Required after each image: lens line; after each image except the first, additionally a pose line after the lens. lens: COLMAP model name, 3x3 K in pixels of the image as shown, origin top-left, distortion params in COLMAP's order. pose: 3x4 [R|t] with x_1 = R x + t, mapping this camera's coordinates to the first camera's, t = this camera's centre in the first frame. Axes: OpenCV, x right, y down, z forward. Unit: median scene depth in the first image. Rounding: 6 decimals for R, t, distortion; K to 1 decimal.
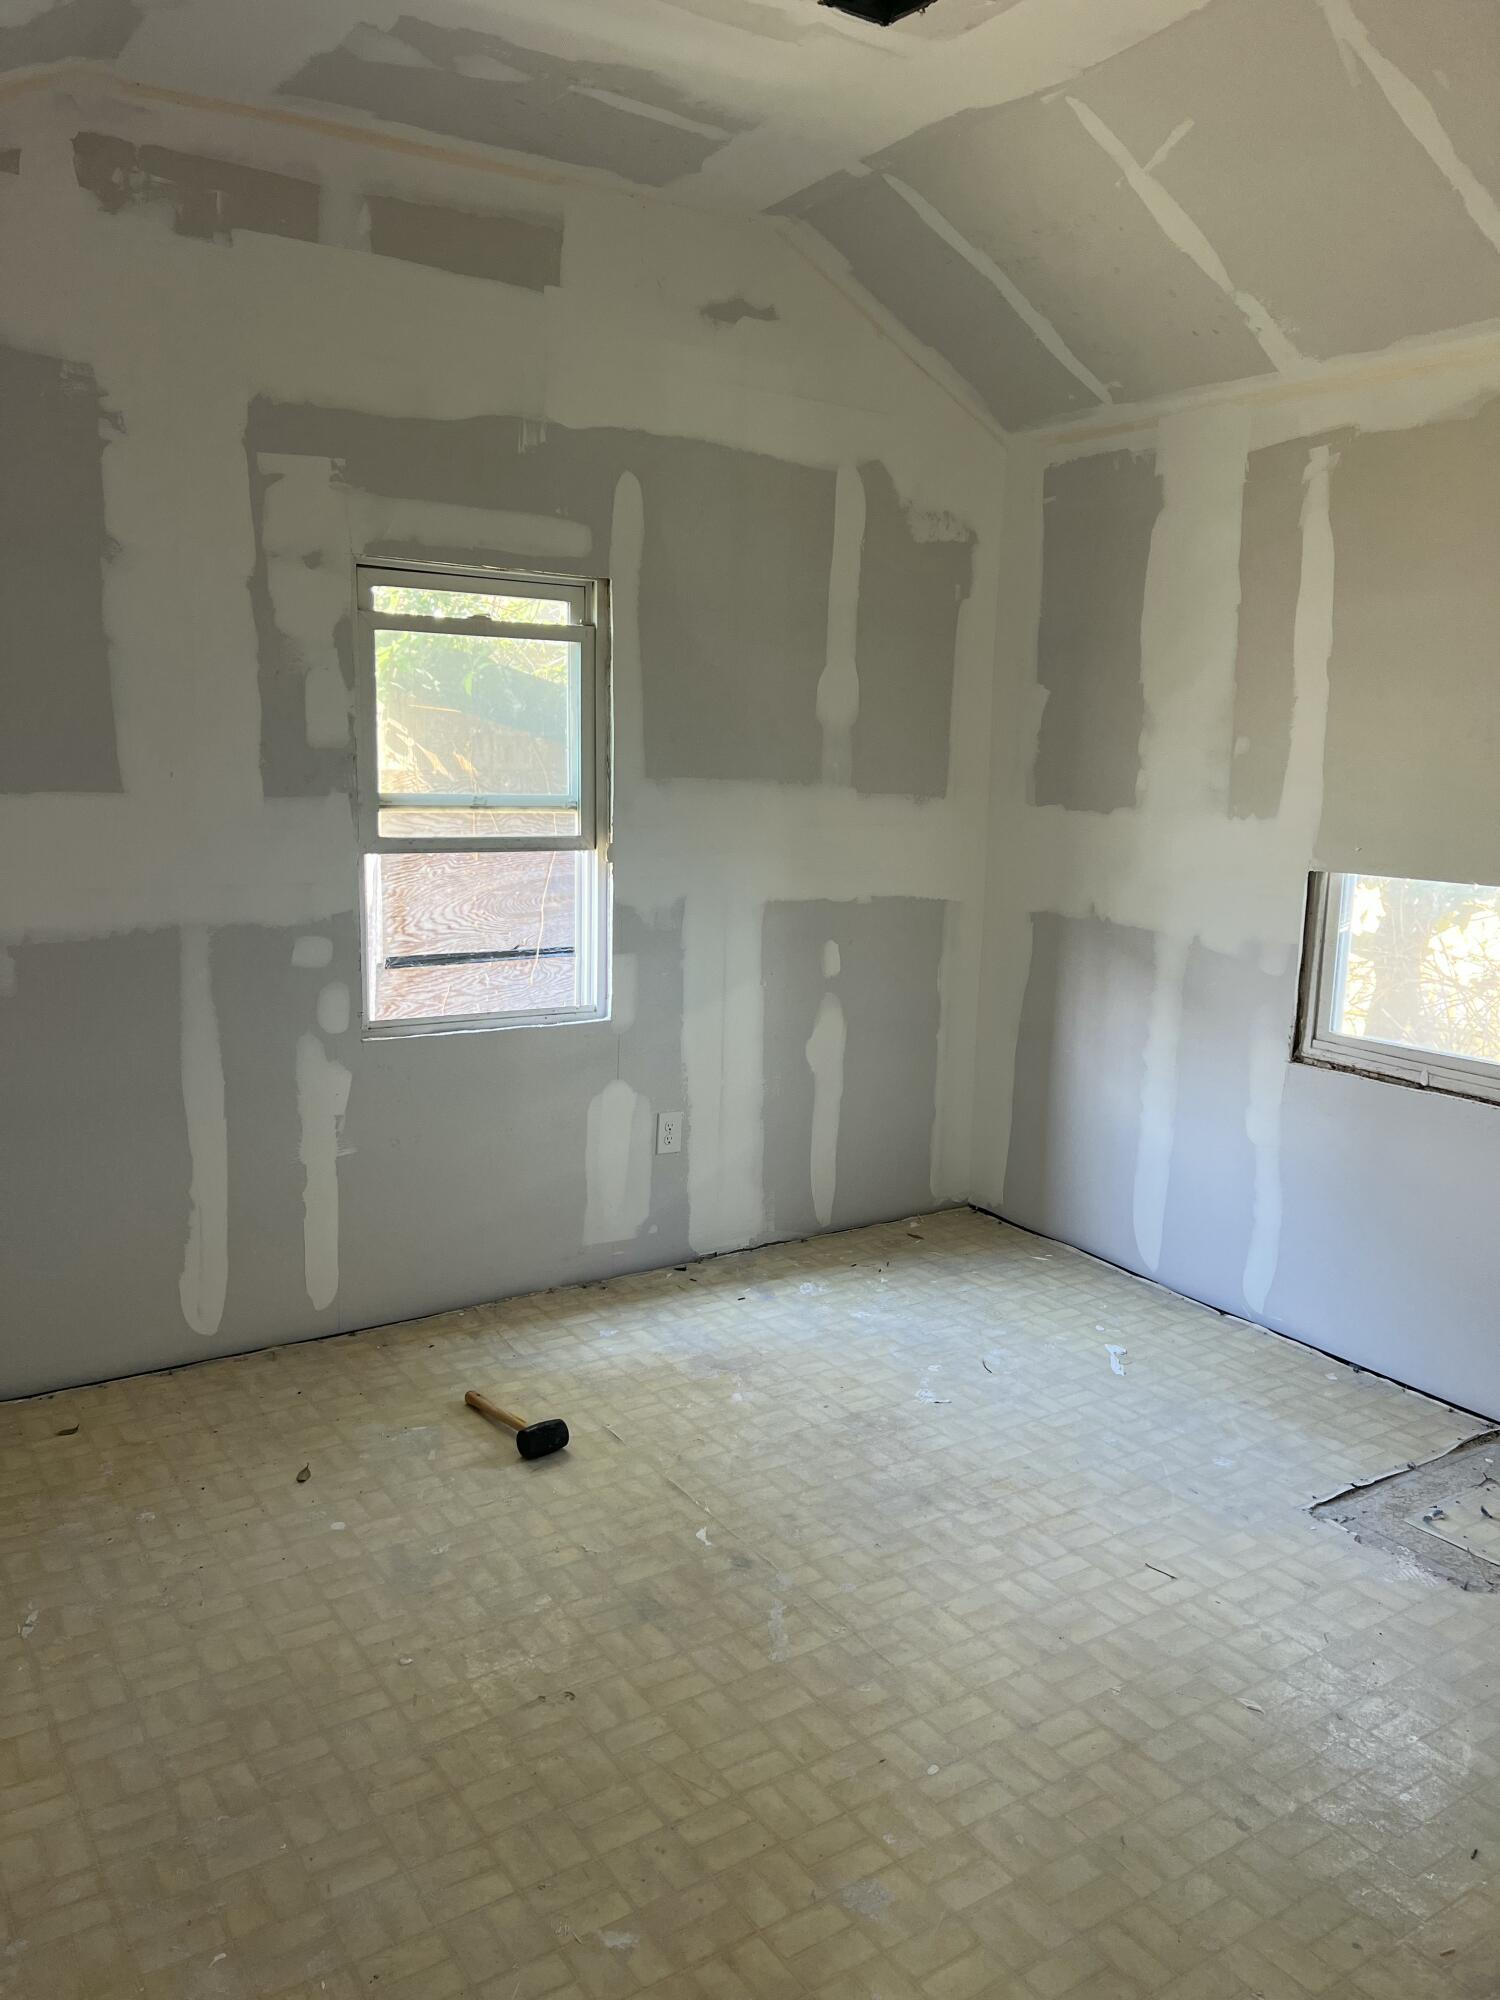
lens RADIAL K [[1478.5, 0, 764.1], [0, 1478.5, 993.1], [0, 0, 1]] dist [0.042761, -0.047197]
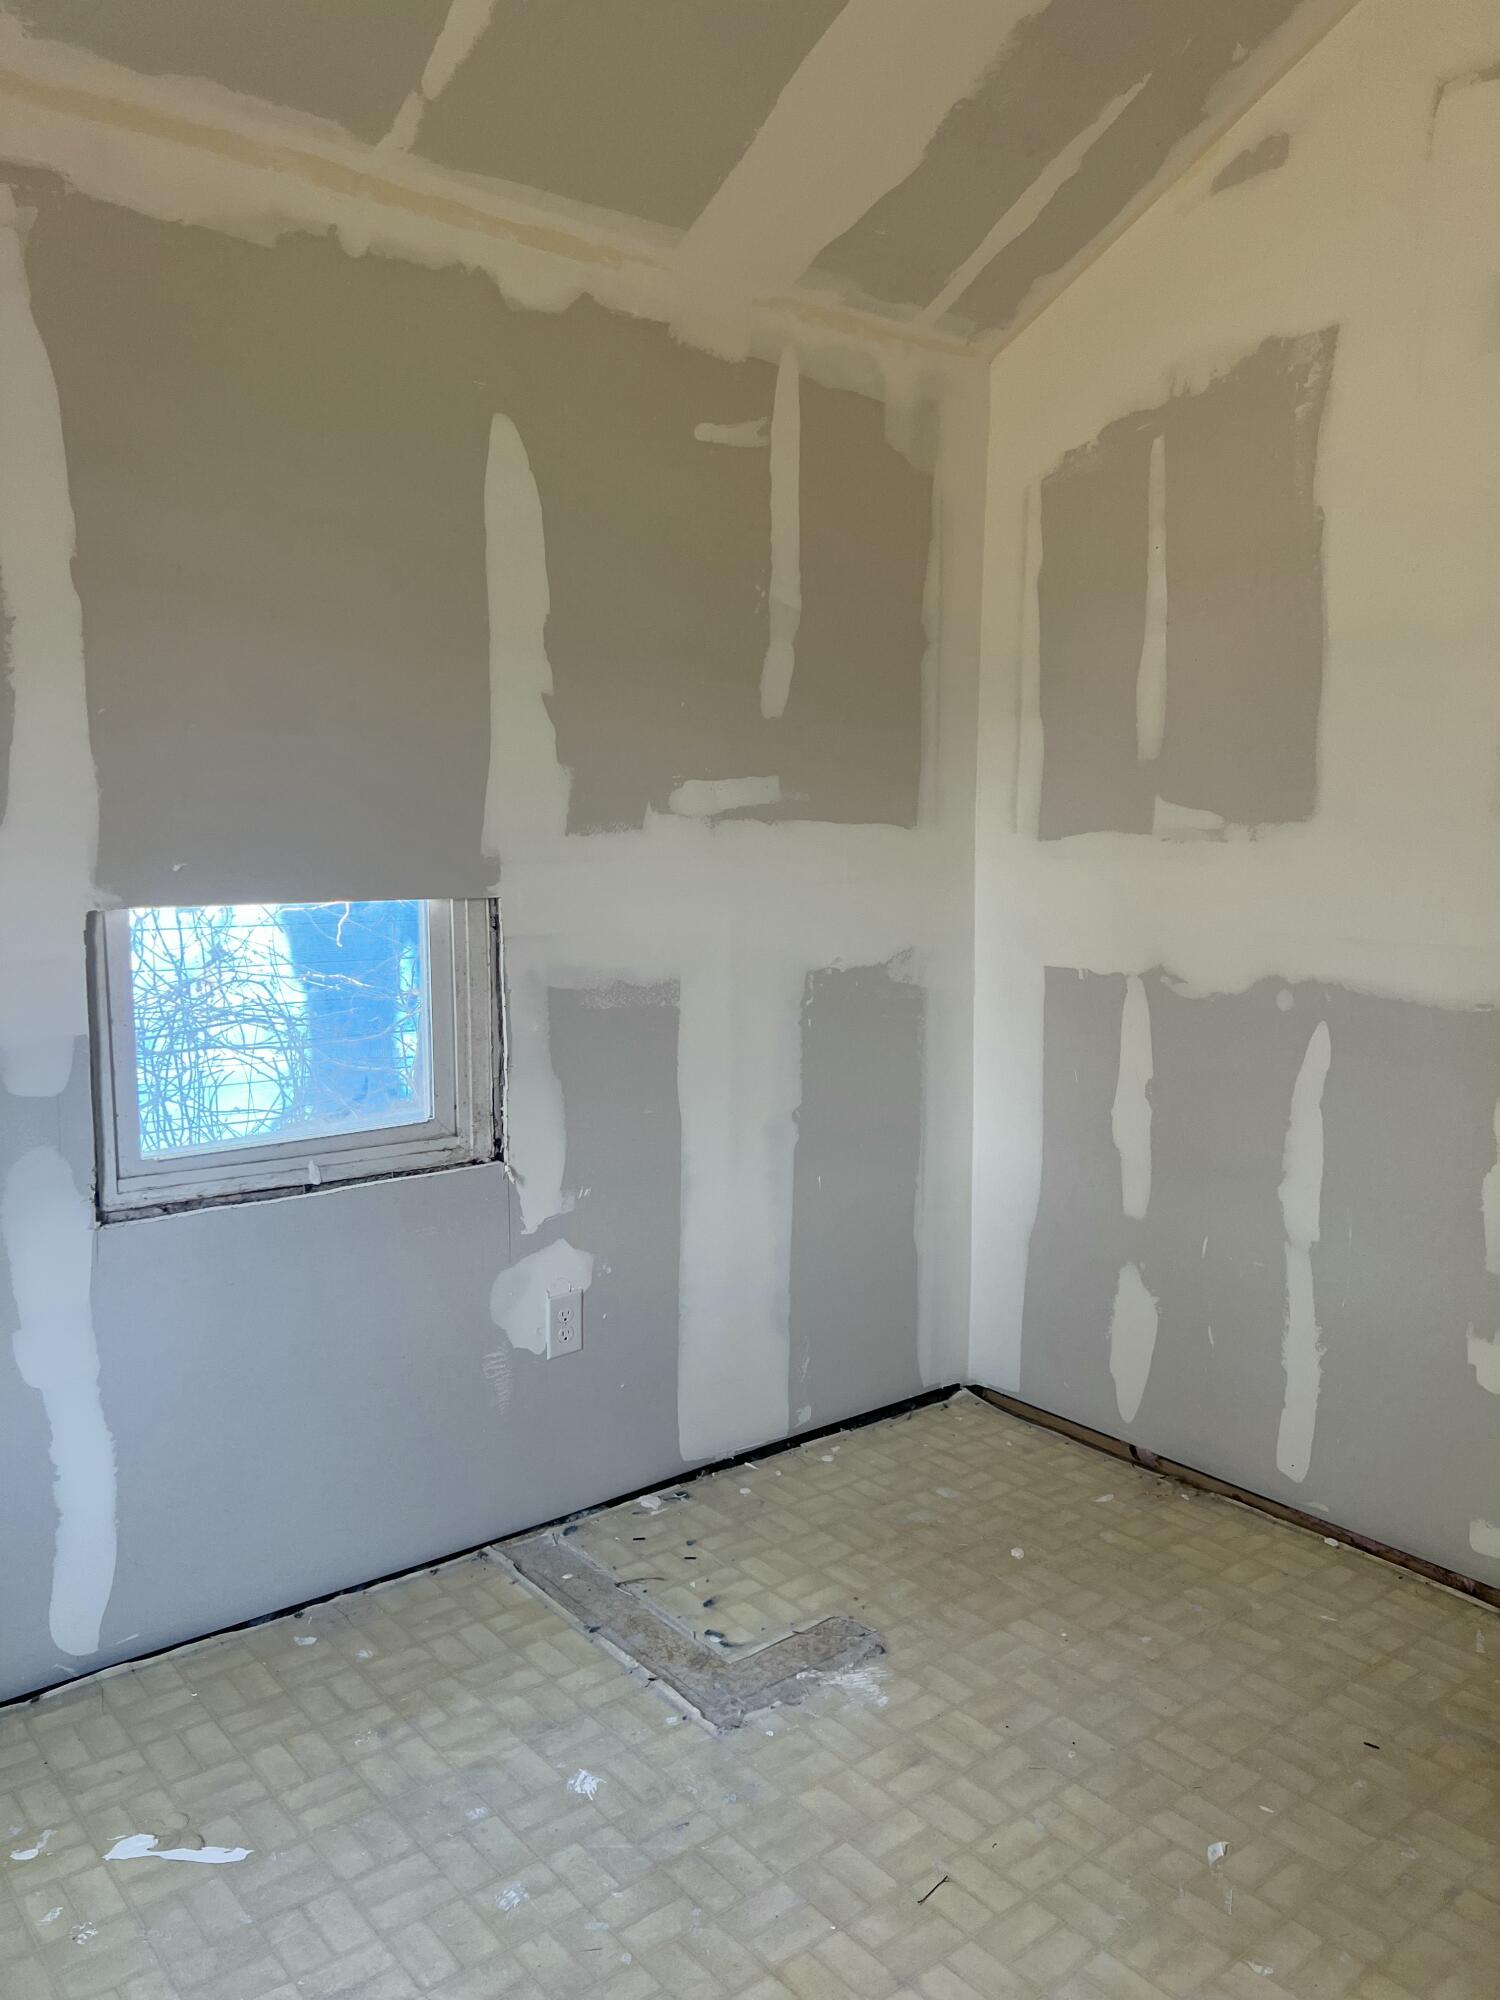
lens RADIAL K [[1478.5, 0, 764.1], [0, 1478.5, 993.1], [0, 0, 1]] dist [0.042761, -0.047197]
pose [[-0.088918, -0.141071, 0.985998, -0.272826], [0.147991, 0.977061, 0.153138, -0.106683], [-0.984983, 0.159535, -0.066001, 0.813147]]
